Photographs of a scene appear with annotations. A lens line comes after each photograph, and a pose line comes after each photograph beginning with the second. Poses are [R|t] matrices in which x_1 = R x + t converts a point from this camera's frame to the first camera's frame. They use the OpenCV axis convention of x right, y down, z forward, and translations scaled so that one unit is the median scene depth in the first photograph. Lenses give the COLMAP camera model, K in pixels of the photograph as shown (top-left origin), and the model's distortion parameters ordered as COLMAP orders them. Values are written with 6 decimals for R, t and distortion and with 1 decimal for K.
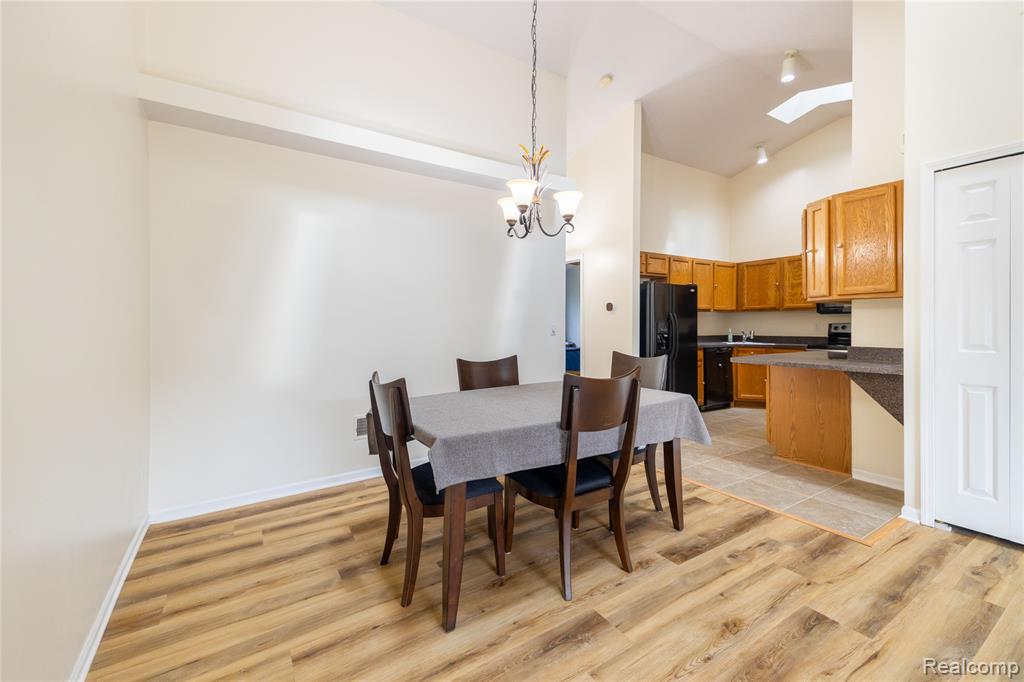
lens RADIAL K [[431.0, 0, 517.7], [0, 431.0, 323.8], [0, 0, 1]] dist [0.033016, -0.000219]
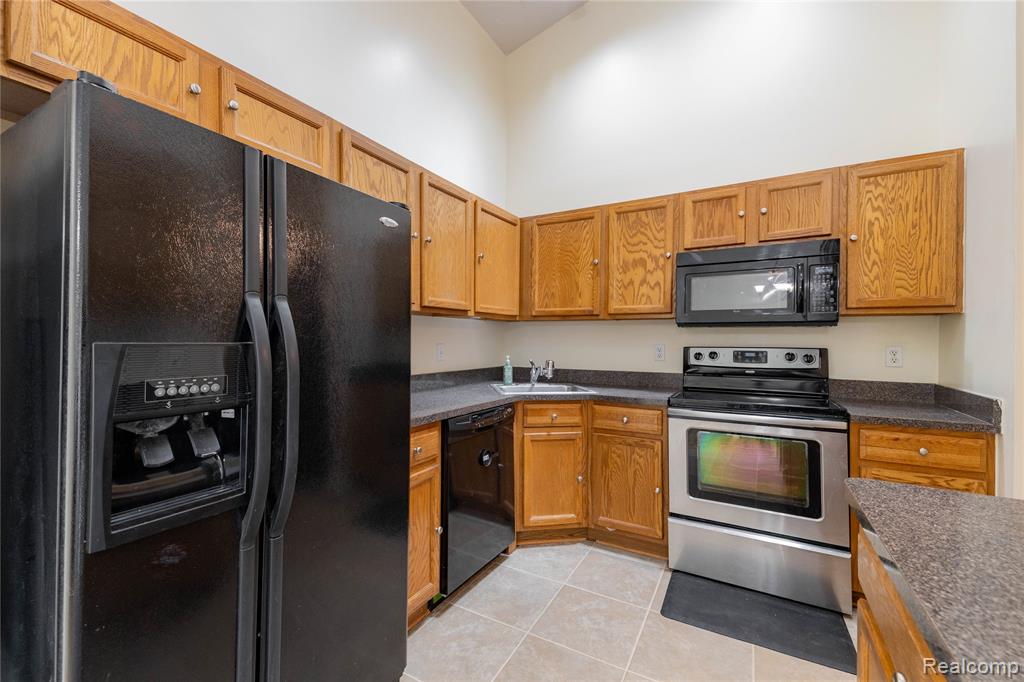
lens RADIAL K [[426.2, 0, 508.8], [0, 426.2, 338.5], [0, 0, 1]] dist [0.053988, -0.021301]
pose [[0.888733, 0.008987, 0.458338, 0.428627], [-0.007369, 0.999959, -0.005319, -0.007213], [-0.458367, 0.001350, 0.888762, 0.906463]]
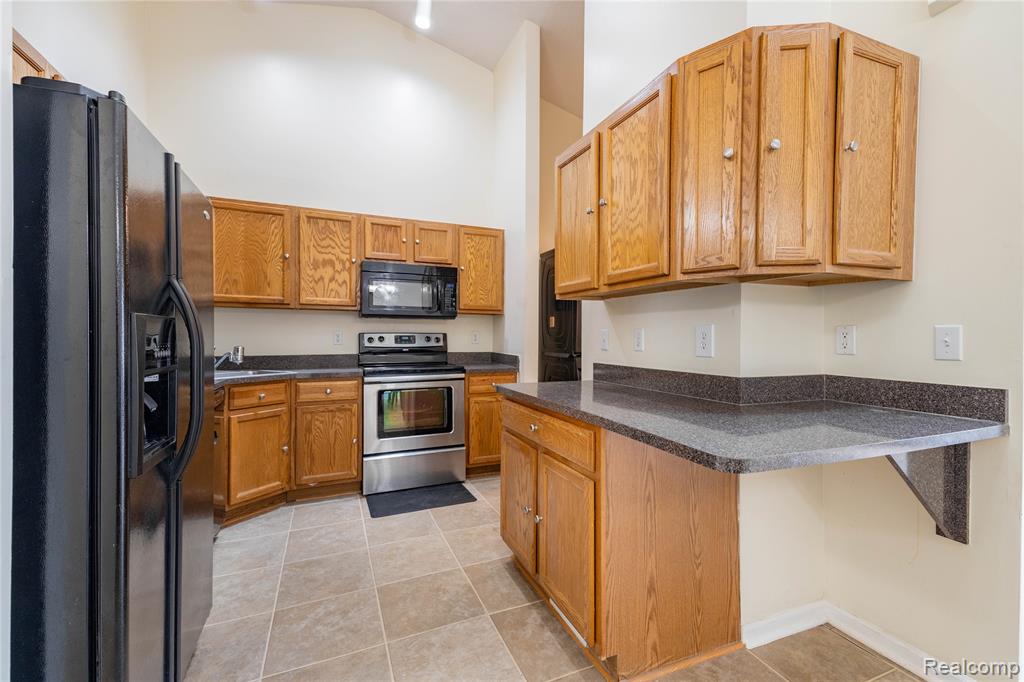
lens RADIAL K [[437.0, 0, 515.4], [0, 437.0, 338.5], [0, 0, 1]] dist [0.043700, -0.000016]
pose [[0.190021, -0.003793, 0.981773, 0.178210], [-0.003468, 0.999984, 0.004534, 0.006171], [-0.981774, -0.004266, 0.190004, 0.904657]]
